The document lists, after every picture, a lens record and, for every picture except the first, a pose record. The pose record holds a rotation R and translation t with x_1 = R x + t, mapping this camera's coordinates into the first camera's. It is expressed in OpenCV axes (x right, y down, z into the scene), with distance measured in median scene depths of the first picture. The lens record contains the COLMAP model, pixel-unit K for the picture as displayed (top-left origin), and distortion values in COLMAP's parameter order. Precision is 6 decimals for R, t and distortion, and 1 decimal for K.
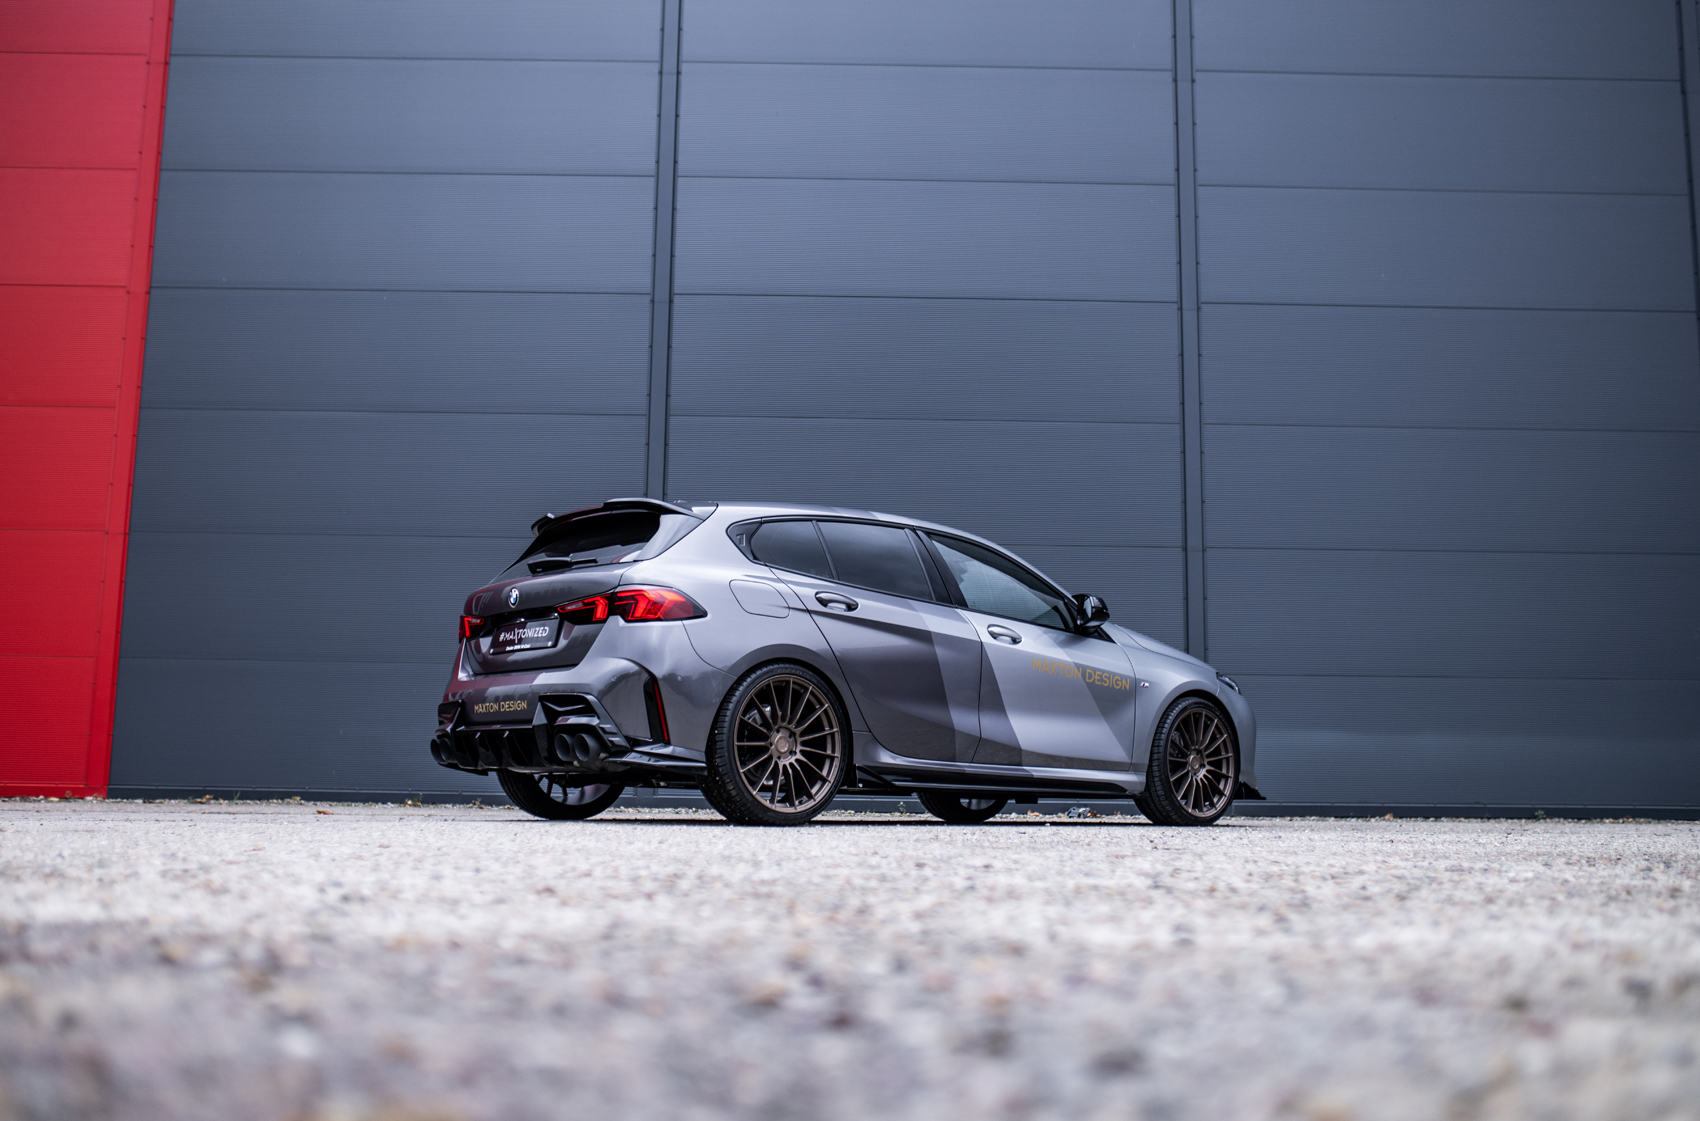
lens RADIAL K [[1622.6, 0, 850.0], [0, 1622.6, 560.5], [0, 0, 1]] dist [-0.013245, -0.005784]
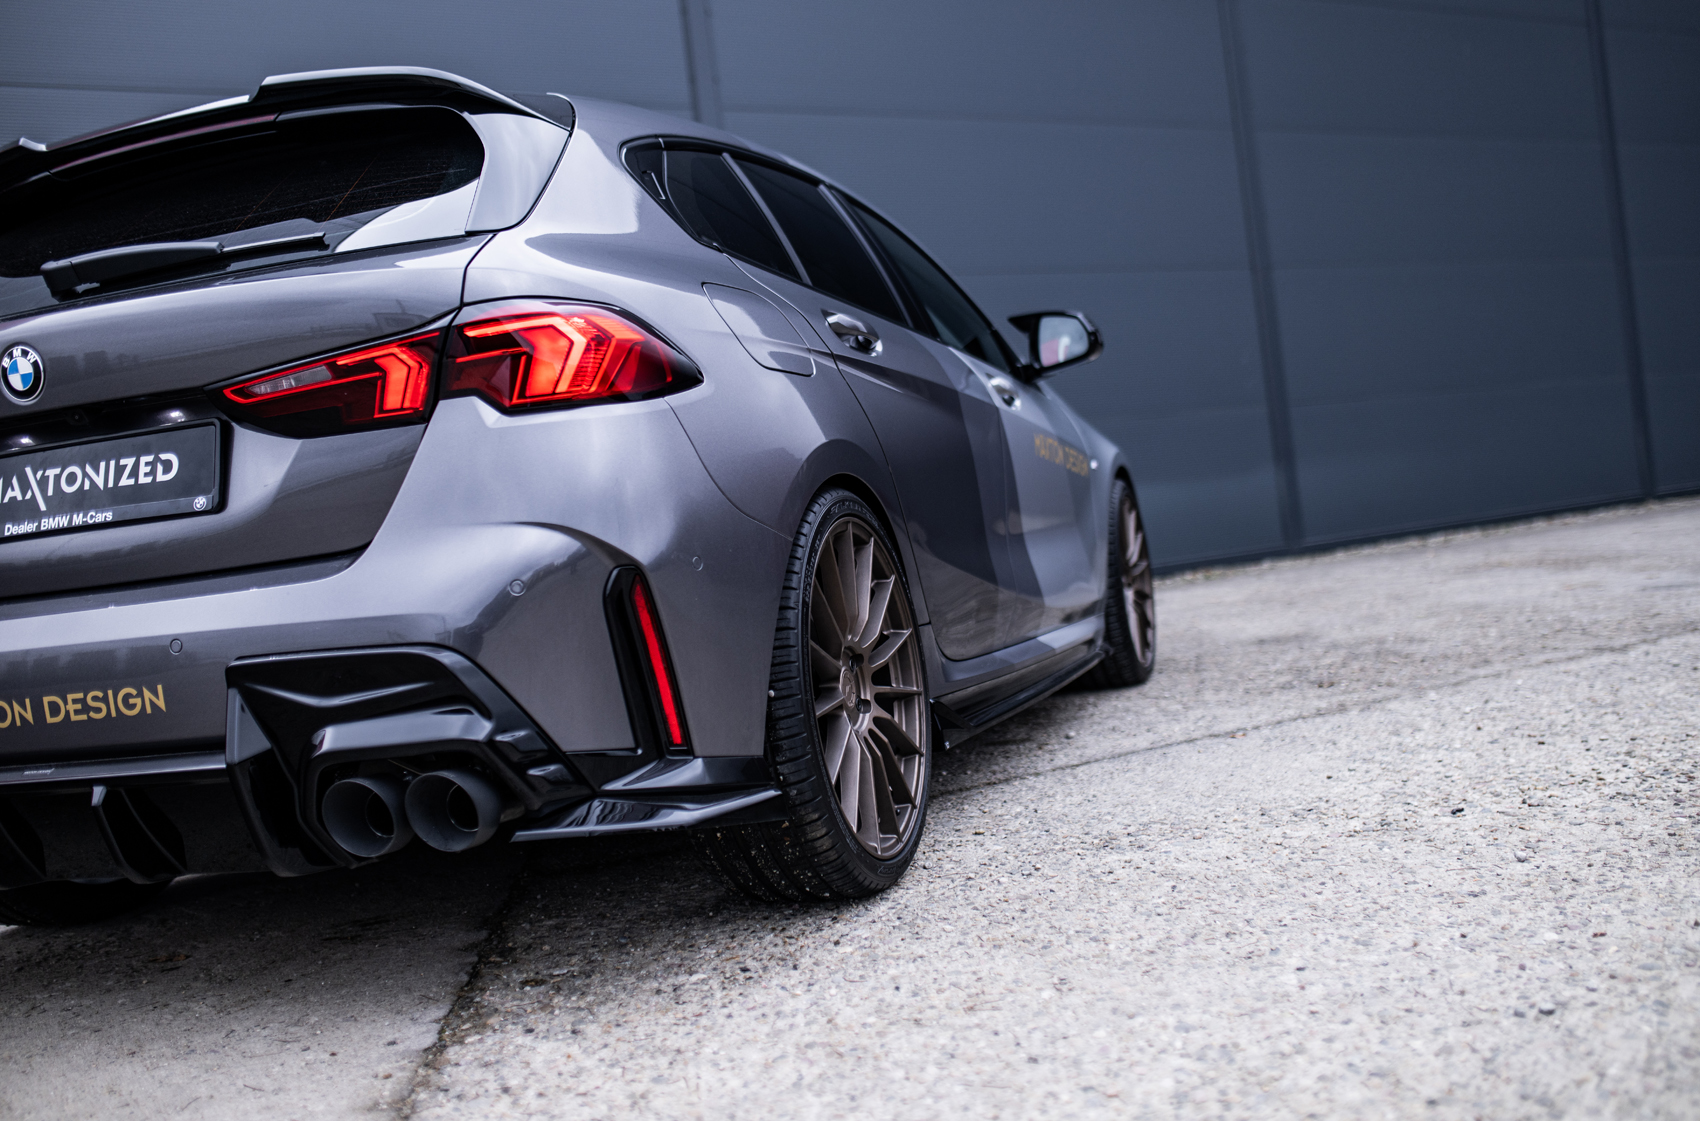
lens RADIAL K [[1660.4, 0, 850.0], [0, 1660.4, 560.5], [0, 0, 1]] dist [-0.012659, -0.004345]
pose [[0.871150, -0.122918, 0.475383, -0.225508], [0.056601, 0.986844, 0.151443, 0.018891], [-0.487744, -0.105022, 0.866646, 0.625785]]
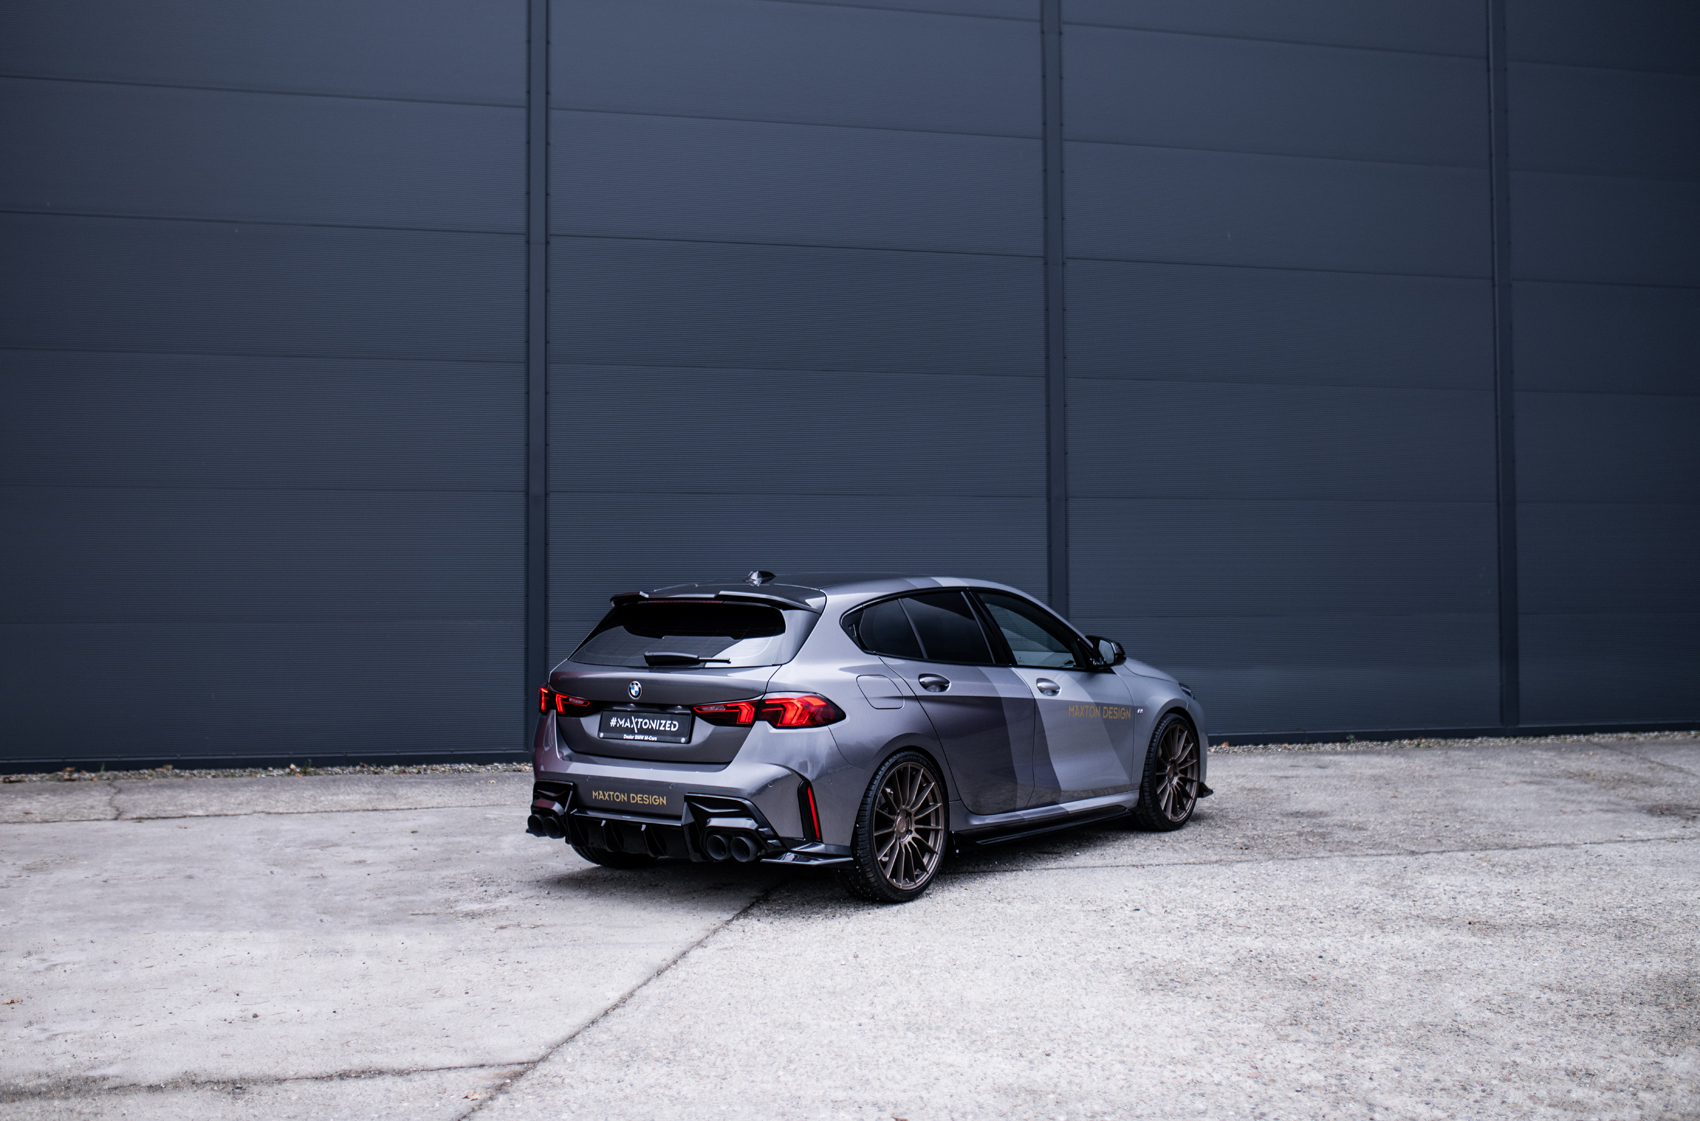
lens RADIAL K [[1660.4, 0, 850.0], [0, 1660.4, 560.5], [0, 0, 1]] dist [-0.012659, -0.004345]
pose [[0.976877, -0.011630, 0.213486, -0.298770], [-0.014240, 0.992763, 0.119242, -0.186823], [-0.213328, -0.119525, 0.969642, -0.042242]]
